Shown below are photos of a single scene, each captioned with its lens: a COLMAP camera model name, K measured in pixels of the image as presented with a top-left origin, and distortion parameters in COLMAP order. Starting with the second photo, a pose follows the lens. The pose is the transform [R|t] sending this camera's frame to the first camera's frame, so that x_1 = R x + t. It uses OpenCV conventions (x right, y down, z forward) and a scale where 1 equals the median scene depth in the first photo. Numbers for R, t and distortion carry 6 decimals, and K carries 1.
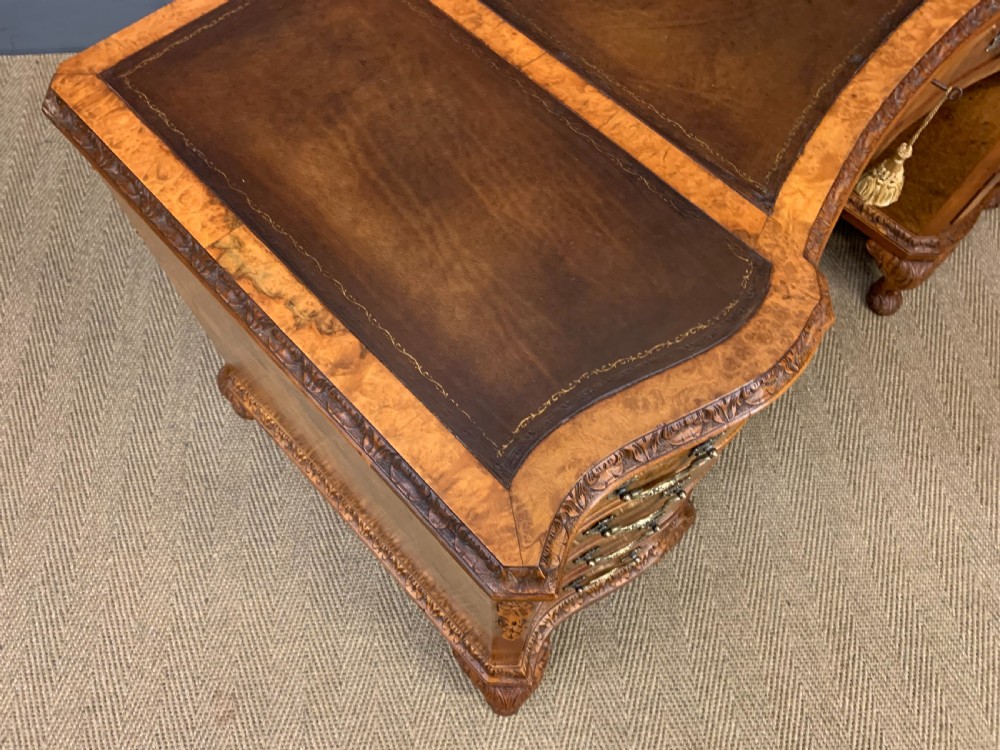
lens RADIAL K [[770.7, 0, 495.7], [0, 770.7, 366.3], [0, 0, 1]] dist [0.029916, -0.029261]
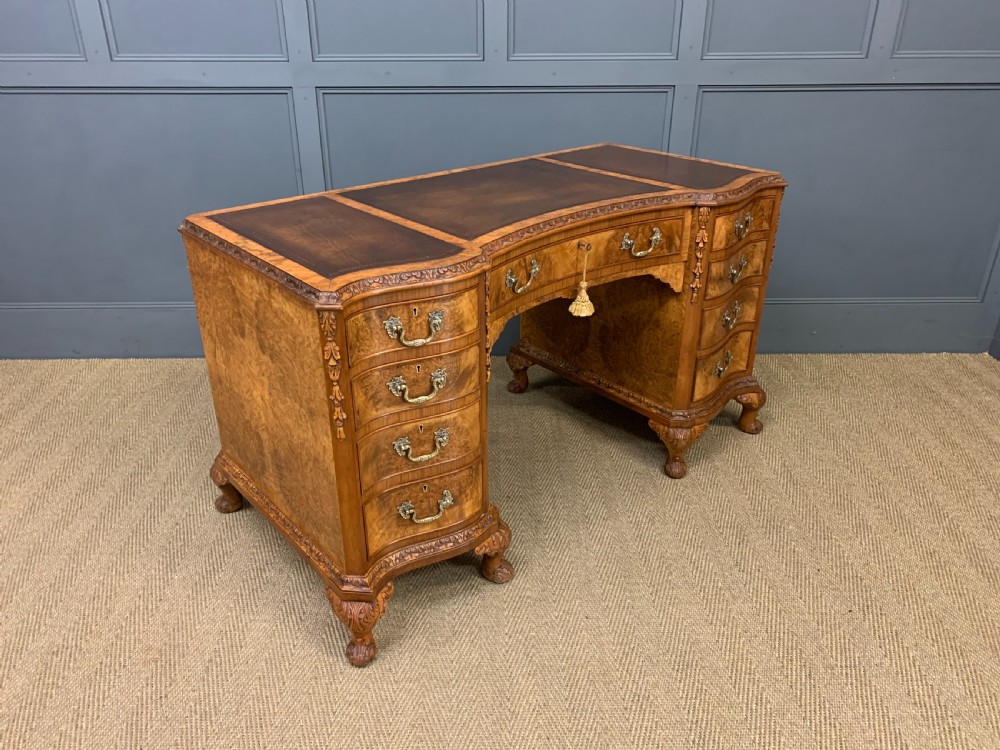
lens RADIAL K [[770.7, 0, 487.8], [0, 770.7, 372.5], [0, 0, 1]] dist [0.029916, -0.029261]
pose [[0.997874, 0.012327, -0.063994, 0.305130], [-0.049214, 0.786247, -0.615949, 0.847727], [0.042722, 0.617789, 0.785182, -0.320929]]
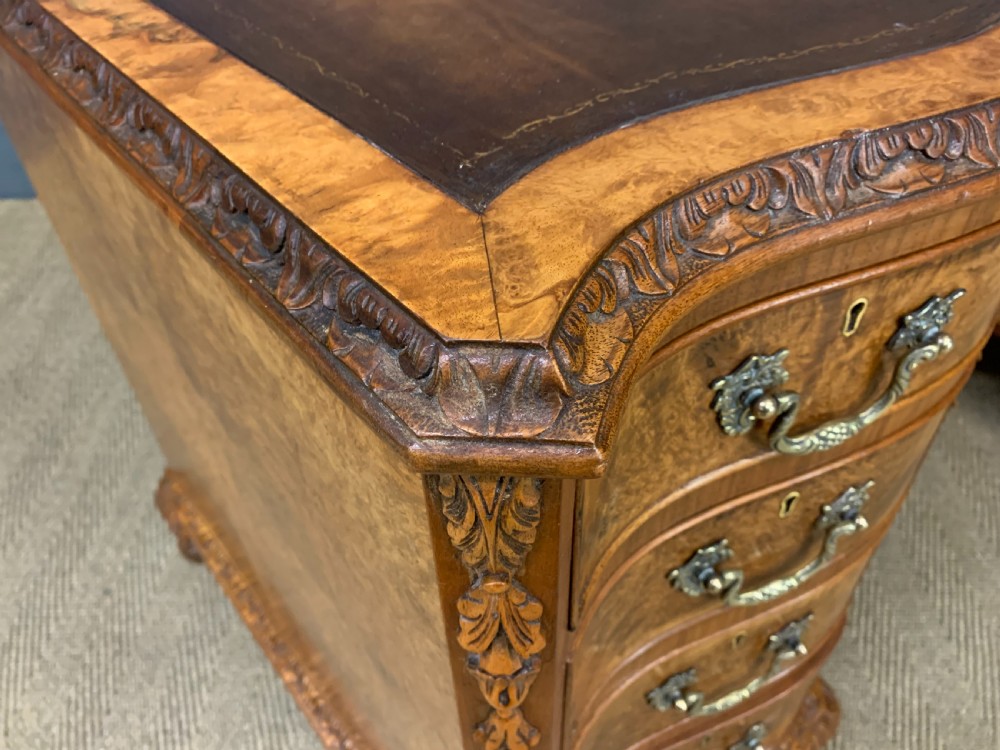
lens RADIAL K [[770.7, 0, 493.7], [0, 770.7, 367.2], [0, 0, 1]] dist [0.029916, -0.029261]
pose [[0.996489, 0.018772, -0.081588, 0.025816], [-0.046665, 0.933653, -0.355127, 0.168779], [0.069508, 0.357687, 0.931251, 0.302944]]
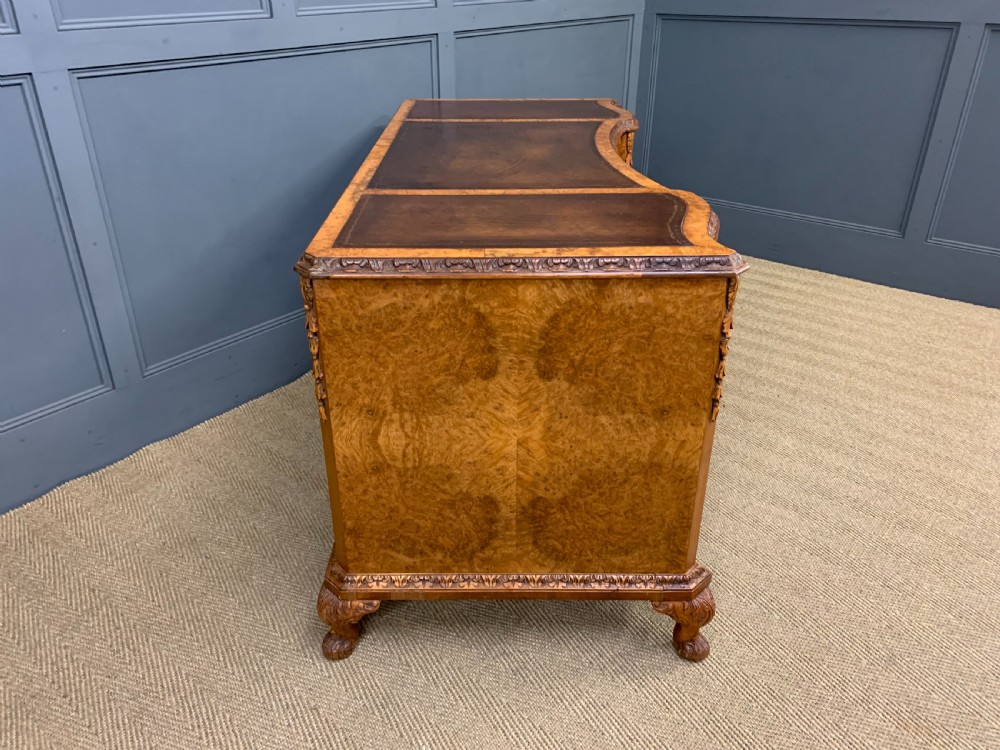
lens RADIAL K [[770.7, 0, 502.3], [0, 770.7, 365.9], [0, 0, 1]] dist [0.029916, -0.029261]
pose [[0.682610, -0.354096, 0.639265, -0.817507], [0.664329, 0.665153, -0.340938, 0.335598], [-0.304484, 0.657410, 0.689276, -0.030119]]
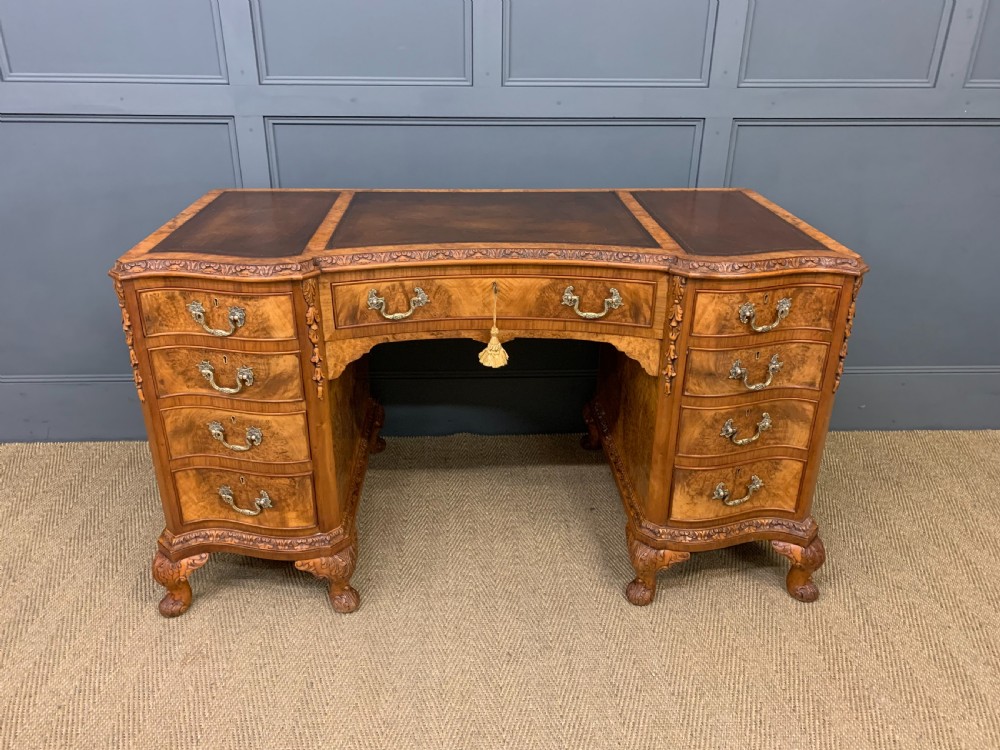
lens RADIAL K [[770.7, 0, 495.4], [0, 770.7, 366.8], [0, 0, 1]] dist [0.029916, -0.029261]
pose [[0.999573, 0.007522, -0.028231, 0.253986], [-0.023831, 0.768902, -0.638923, 0.468148], [0.016901, 0.639323, 0.768753, -0.116818]]
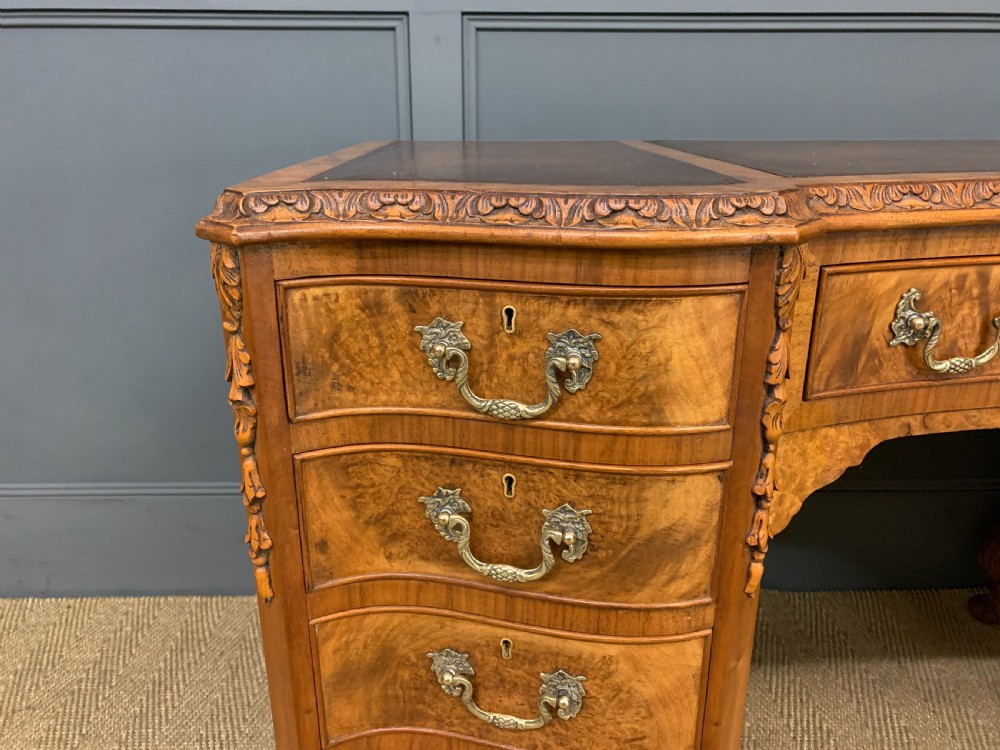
lens RADIAL K [[770.7, 0, 501.7], [0, 770.7, 378.1], [0, 0, 1]] dist [0.029916, -0.029261]
pose [[0.998352, 0.006940, -0.056966, -0.186915], [-0.045156, 0.707598, -0.705171, -0.052017], [0.035415, 0.706581, 0.706745, 0.463953]]
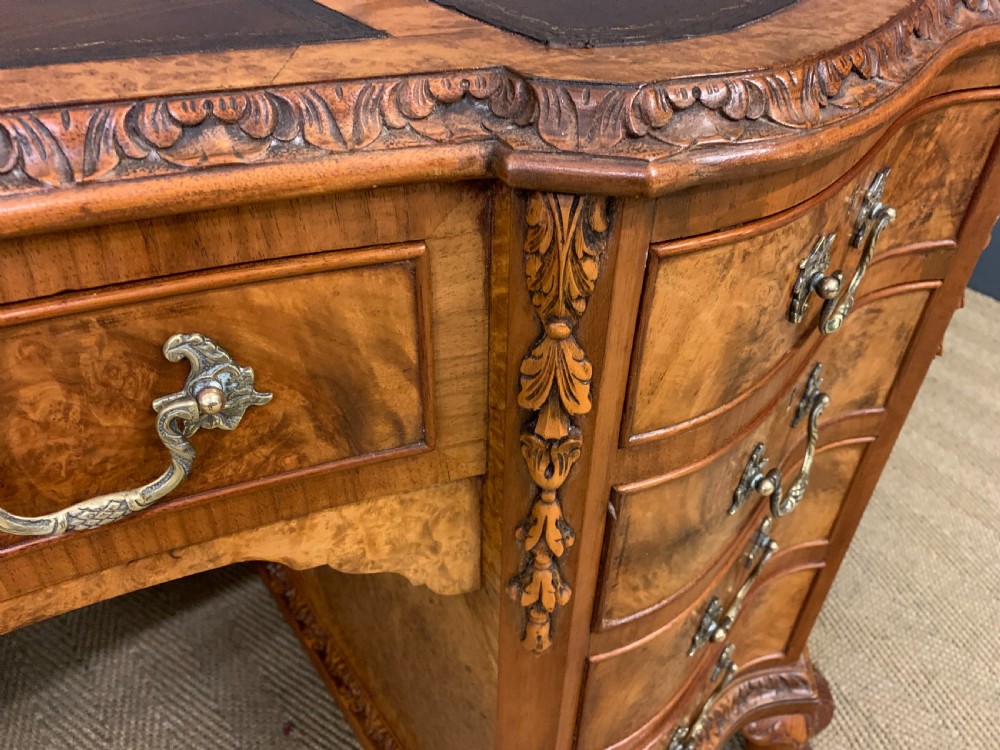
lens RADIAL K [[770.7, 0, 497.3], [0, 770.7, 370.2], [0, 0, 1]] dist [0.029916, -0.029261]
pose [[0.848648, -0.322109, 0.419574, 0.391514], [0.475565, 0.811906, -0.338594, -0.316904], [-0.231591, 0.486882, 0.842207, 0.578664]]
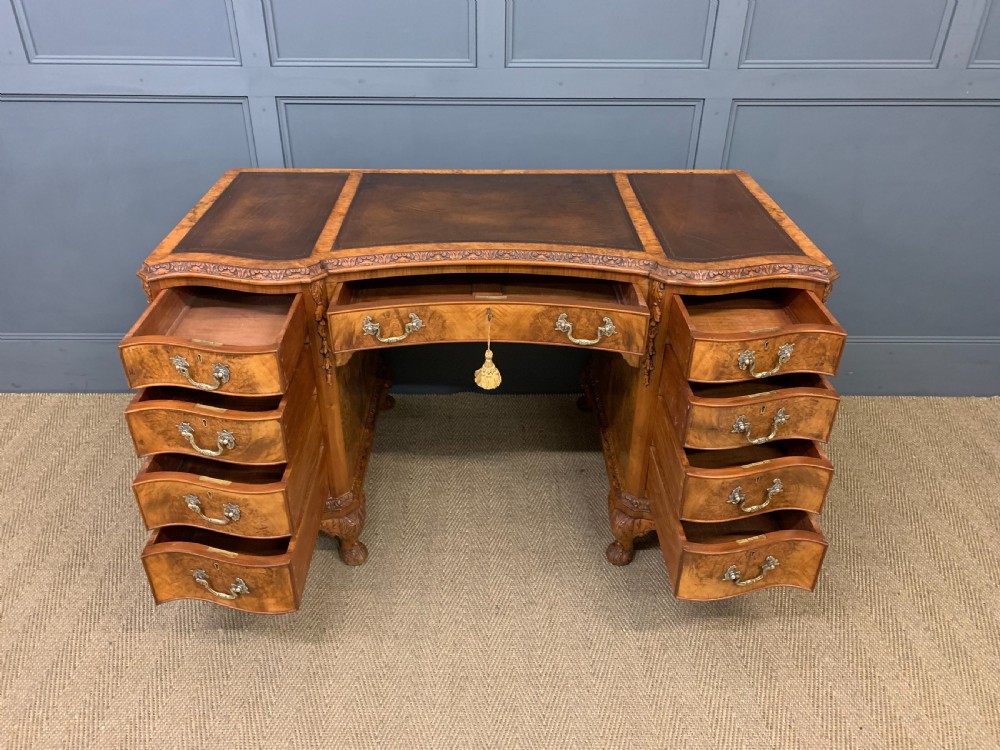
lens RADIAL K [[770.7, 0, 488.2], [0, 770.7, 368.0], [0, 0, 1]] dist [0.029916, -0.029261]
pose [[0.997449, 0.029510, -0.064998, 0.309050], [-0.060062, 0.839012, -0.540787, 0.421542], [0.038576, 0.543312, 0.838644, -0.292344]]
